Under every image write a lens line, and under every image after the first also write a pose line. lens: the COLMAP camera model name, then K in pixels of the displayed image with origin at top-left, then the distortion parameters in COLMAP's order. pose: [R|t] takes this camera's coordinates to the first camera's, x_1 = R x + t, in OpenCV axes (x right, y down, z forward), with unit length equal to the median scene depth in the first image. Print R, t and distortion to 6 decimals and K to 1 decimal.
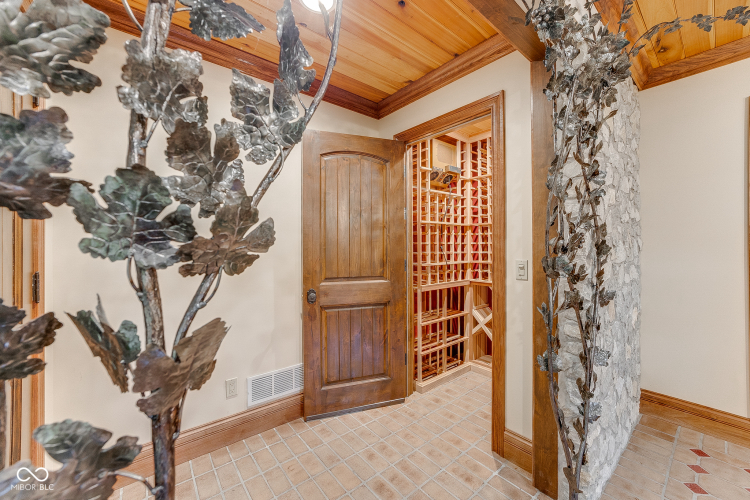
lens RADIAL K [[285.9, 0, 377.0], [0, 285.9, 247.3], [0, 0, 1]] dist [-0.001795, 0.000033]
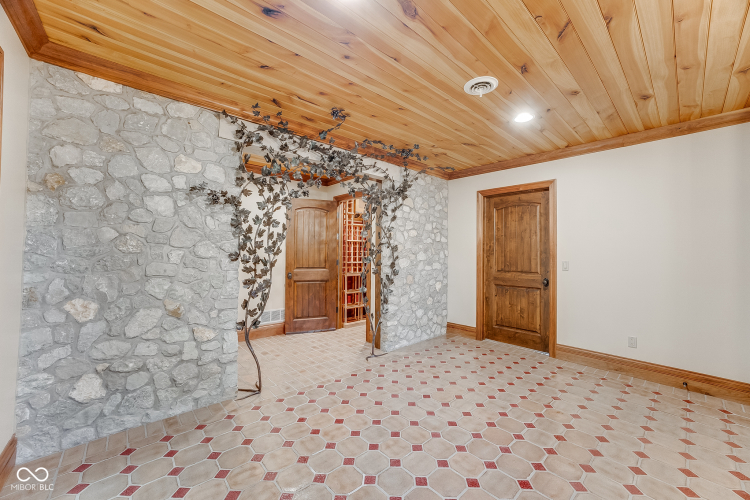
lens RADIAL K [[285.9, 0, 372.9], [0, 285.9, 247.2], [0, 0, 1]] dist [-0.001795, 0.000033]
pose [[0.999350, 0.010426, 0.034523, 0.267482], [-0.009534, 0.999619, -0.025907, 0.005605], [-0.034780, 0.025561, 0.999068, -0.977747]]
